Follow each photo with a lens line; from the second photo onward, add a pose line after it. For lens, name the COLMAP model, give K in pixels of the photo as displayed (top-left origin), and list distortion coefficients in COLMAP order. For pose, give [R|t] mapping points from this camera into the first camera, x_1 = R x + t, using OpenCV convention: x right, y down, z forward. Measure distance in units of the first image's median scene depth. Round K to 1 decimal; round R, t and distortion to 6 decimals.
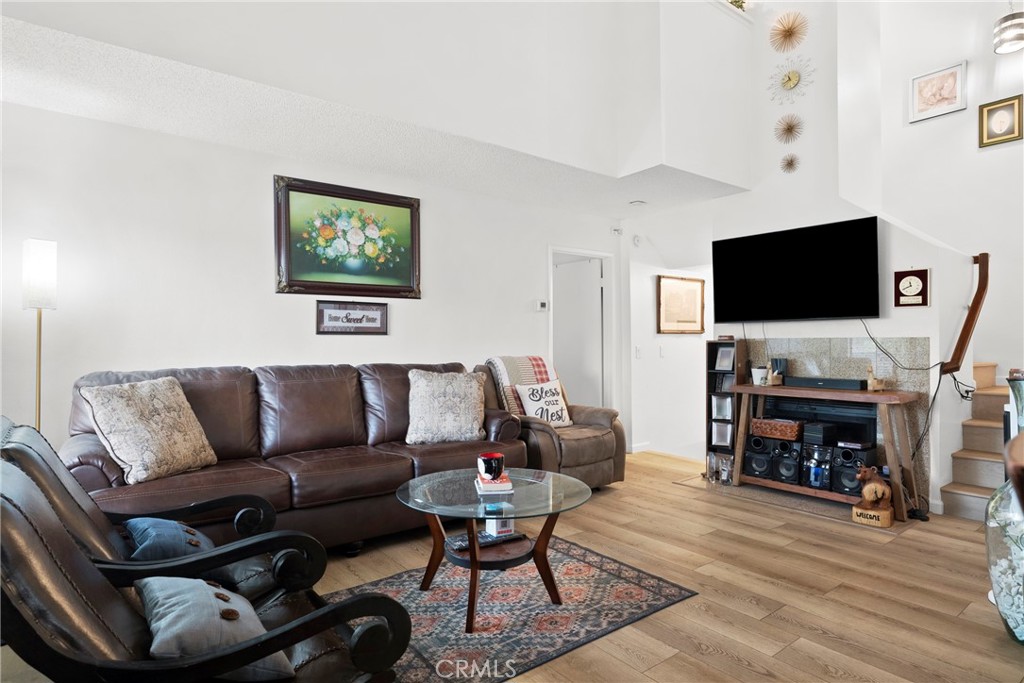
lens RADIAL K [[559.7, 0, 502.2], [0, 559.7, 337.2], [0, 0, 1]] dist [-0.004902, 0.001822]
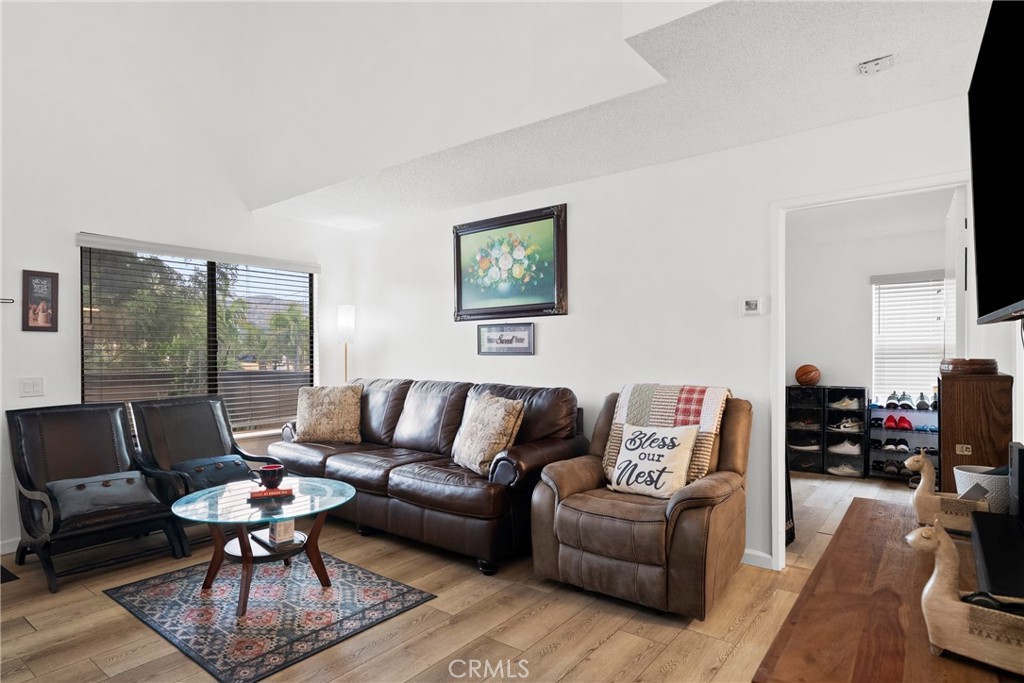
lens RADIAL K [[559.7, 0, 508.1], [0, 559.7, 350.9], [0, 0, 1]] dist [-0.004902, 0.001822]
pose [[0.259678, -0.004741, -0.965684, 0.755738], [0.009345, 0.999953, -0.002397, -0.009795], [0.965650, -0.008401, 0.259710, 0.733378]]
